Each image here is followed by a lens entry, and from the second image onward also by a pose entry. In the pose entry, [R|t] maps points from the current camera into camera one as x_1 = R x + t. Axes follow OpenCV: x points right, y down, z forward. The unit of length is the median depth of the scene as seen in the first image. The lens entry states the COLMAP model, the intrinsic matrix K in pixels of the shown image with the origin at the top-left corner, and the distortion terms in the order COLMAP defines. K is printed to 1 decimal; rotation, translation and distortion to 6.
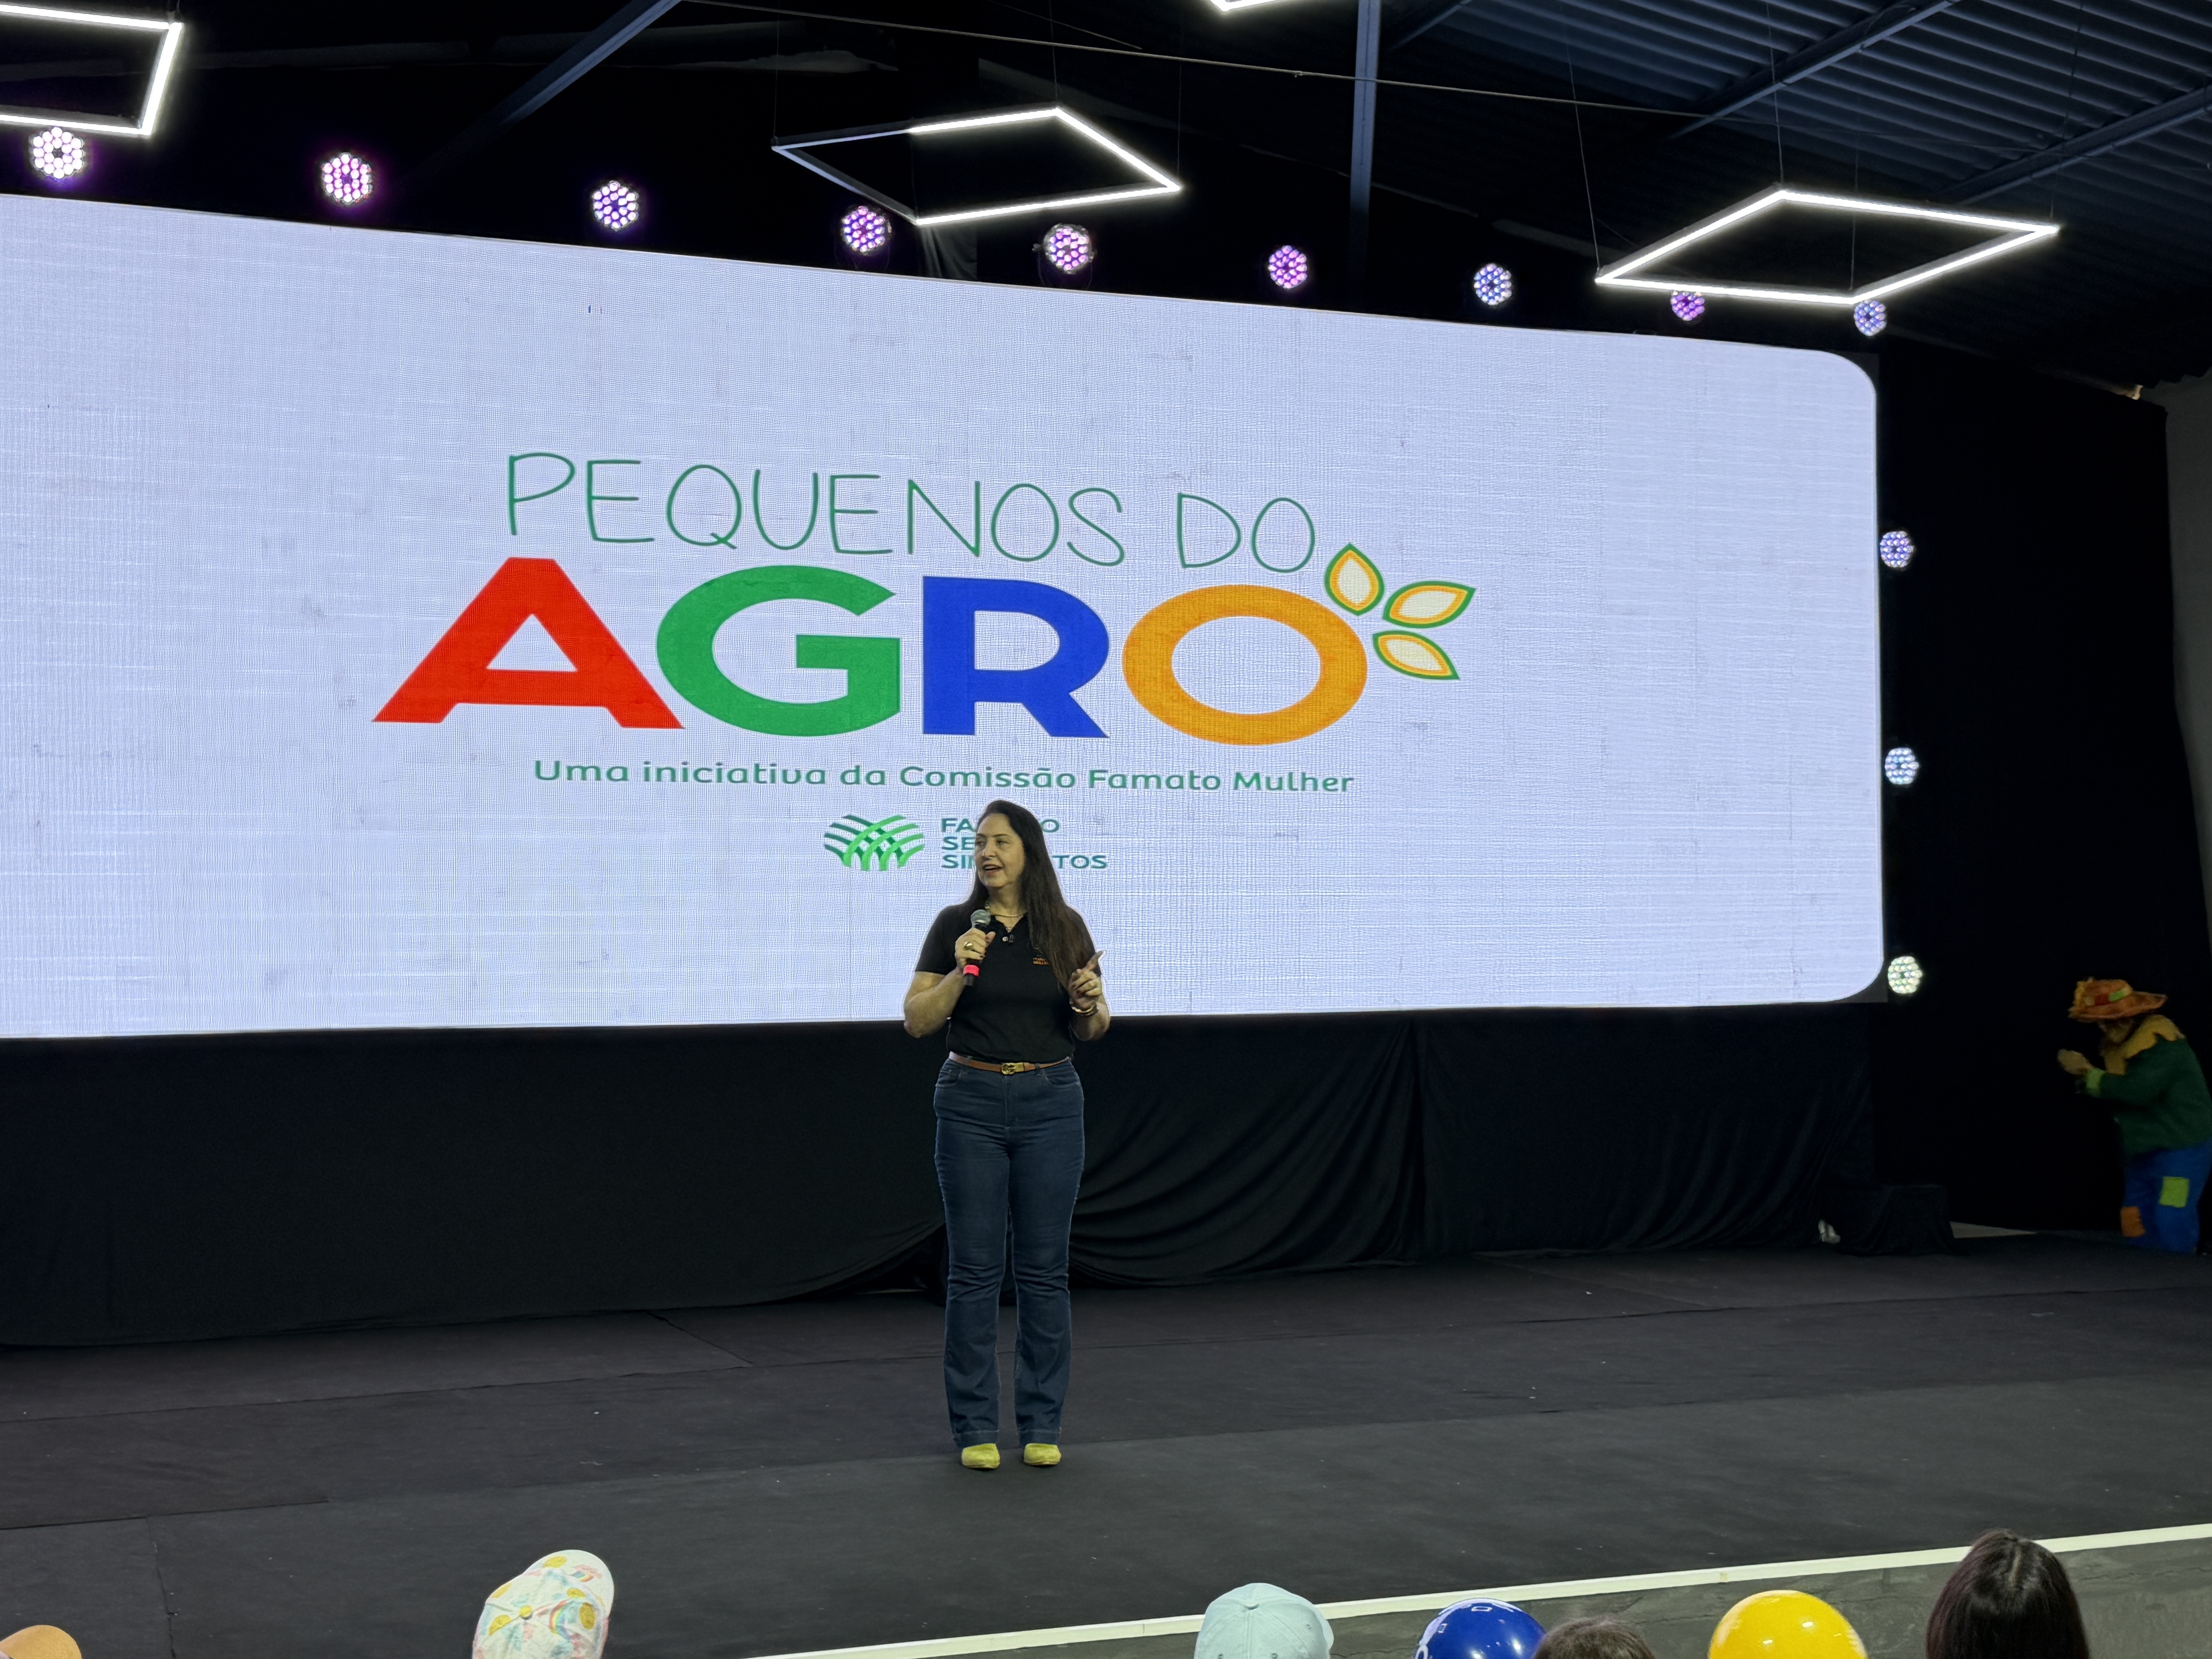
lens RADIAL K [[2878.7, 0, 1106.0], [0, 2878.7, 829.5], [0, 0, 1]] dist [0.217641, -0.528164]
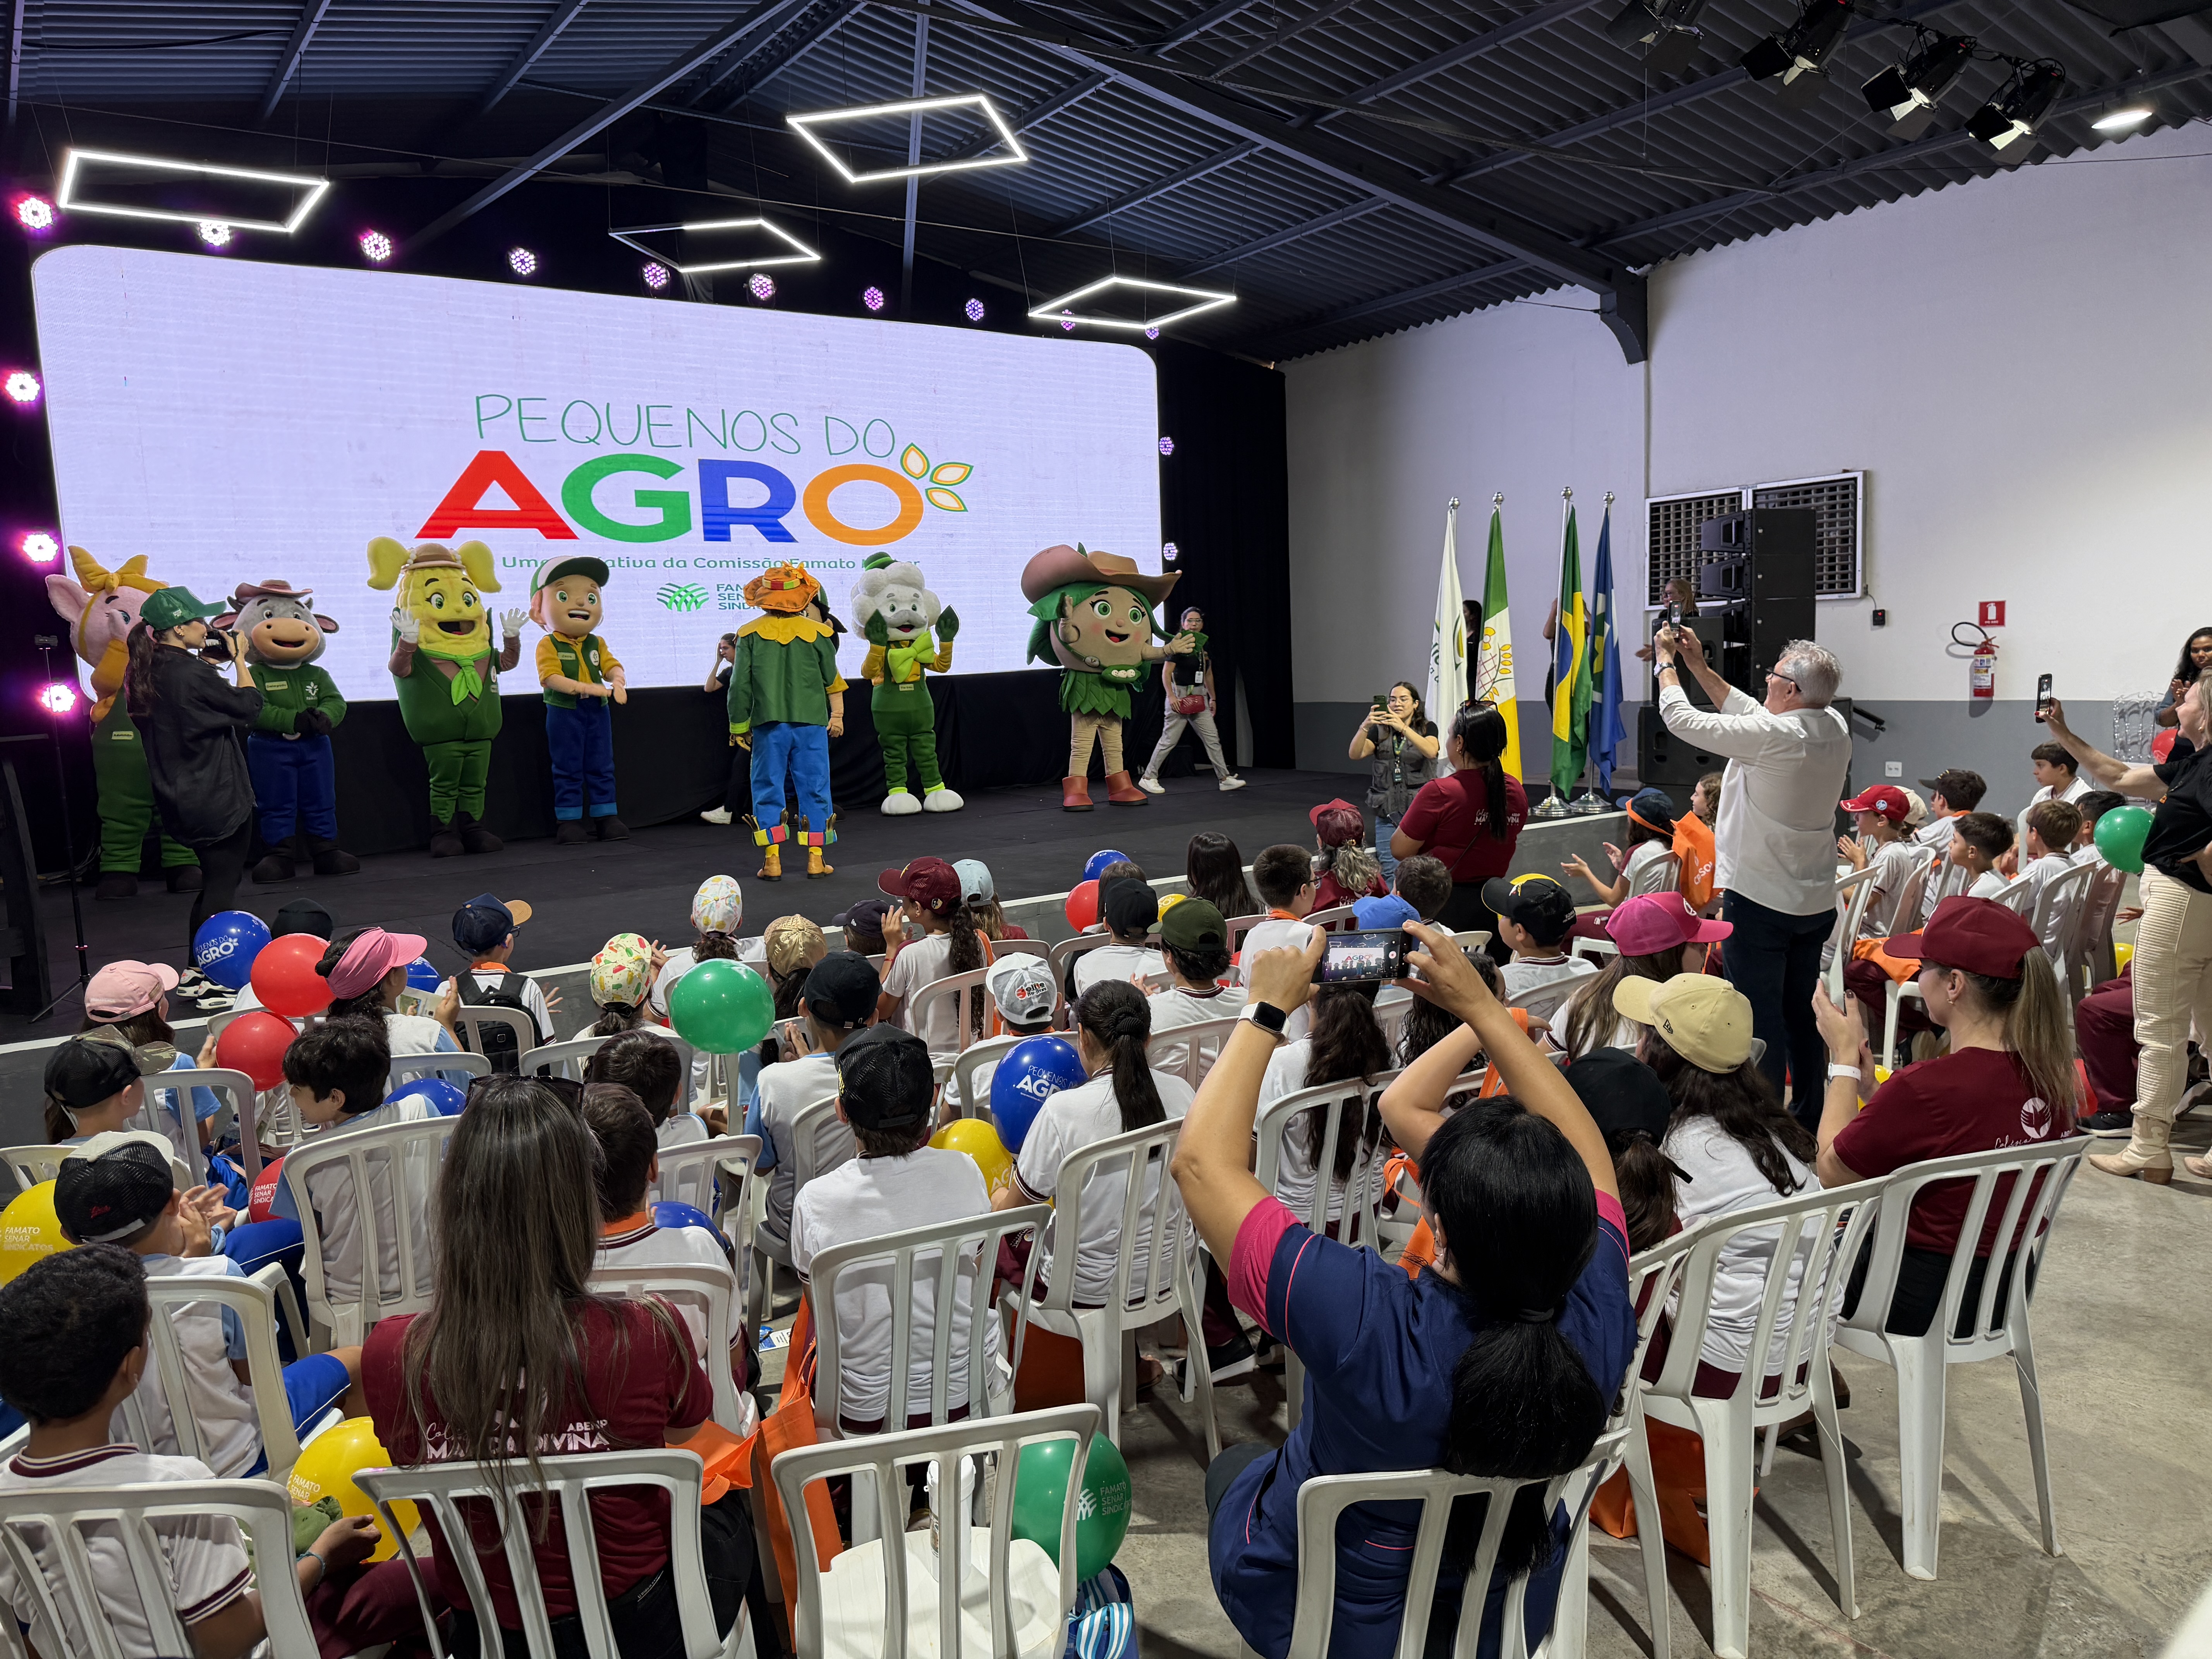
lens RADIAL K [[1575.1, 0, 1106.0], [0, 1575.1, 829.5], [0, 0, 1]] dist [0.185383, -0.328194]
pose [[0.972844, -0.055778, 0.224640, -0.051980], [0.020304, 0.987353, 0.157231, -0.004399], [-0.230569, -0.148400, 0.961673, -0.154886]]
